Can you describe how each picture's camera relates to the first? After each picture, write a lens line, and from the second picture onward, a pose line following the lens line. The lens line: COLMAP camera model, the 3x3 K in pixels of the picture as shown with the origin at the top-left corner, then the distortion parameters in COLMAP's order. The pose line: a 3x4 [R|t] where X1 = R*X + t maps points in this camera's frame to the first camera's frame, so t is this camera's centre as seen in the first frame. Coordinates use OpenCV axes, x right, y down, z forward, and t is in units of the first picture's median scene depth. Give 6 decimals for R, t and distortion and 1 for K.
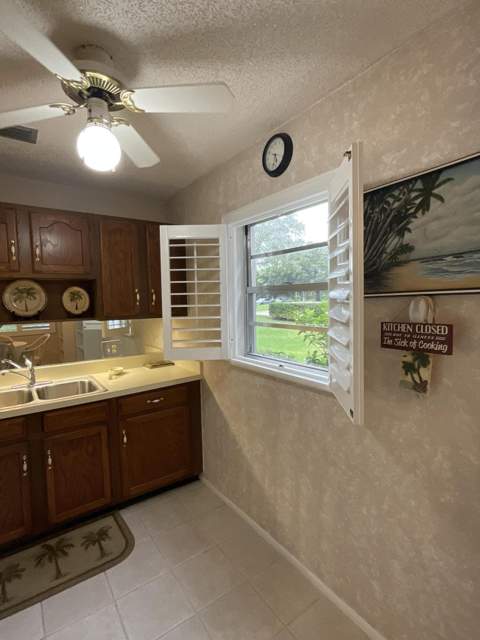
lens RADIAL K [[320.3, 0, 236.5], [0, 320.3, 319.9], [0, 0, 1]] dist [-0.008254, 0.008324]
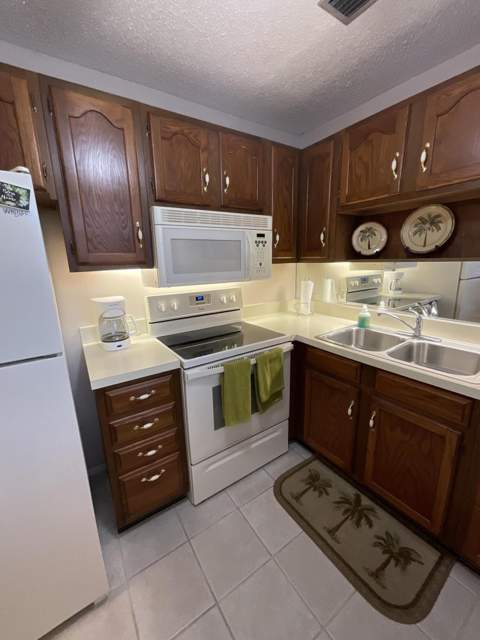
lens RADIAL K [[259.9, 0, 240.3], [0, 259.9, 319.4], [0, 0, 1]] dist [-0.000821, 0.000144]
pose [[-0.020676, 0.243935, -0.969571, 0.036283], [-0.042437, 0.968690, 0.244619, 0.011451], [0.998885, 0.046203, -0.009677, 0.609283]]
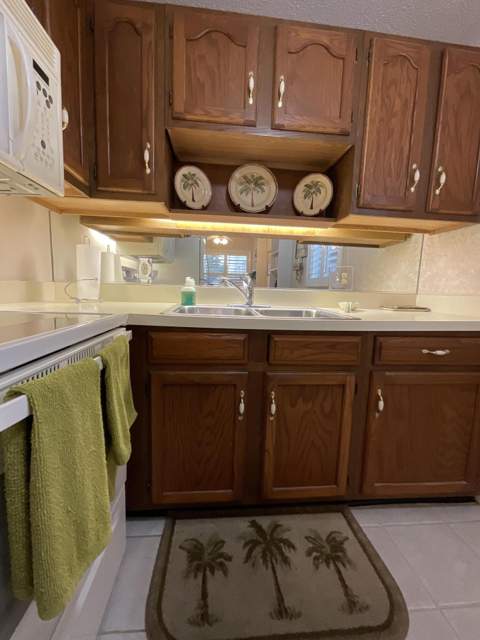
lens RADIAL K [[259.9, 0, 240.2], [0, 259.9, 318.6], [0, 0, 1]] dist [-0.000821, 0.000144]
pose [[0.861889, 0.106045, -0.495884, -0.382260], [-0.084152, 0.994241, 0.066355, 0.220782], [0.500065, -0.015461, 0.865850, 0.489555]]
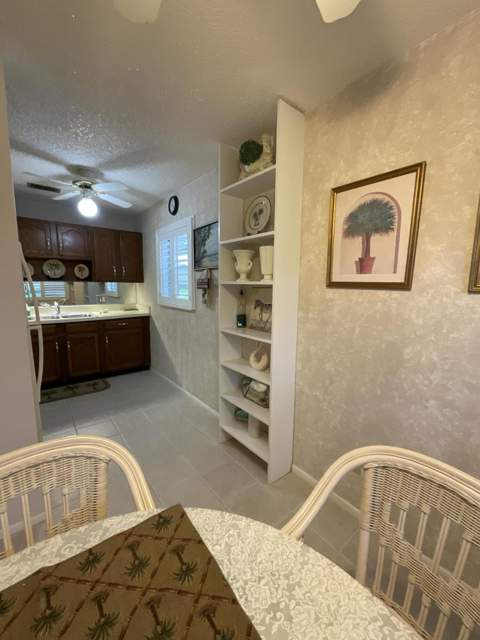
lens RADIAL K [[259.9, 0, 237.3], [0, 259.9, 320.3], [0, 0, 1]] dist [-0.000821, 0.000144]
pose [[0.998031, 0.024638, 0.057682, 0.403575], [-0.028557, 0.997267, 0.068139, 0.115657], [-0.055846, -0.069652, 0.996007, -0.724061]]
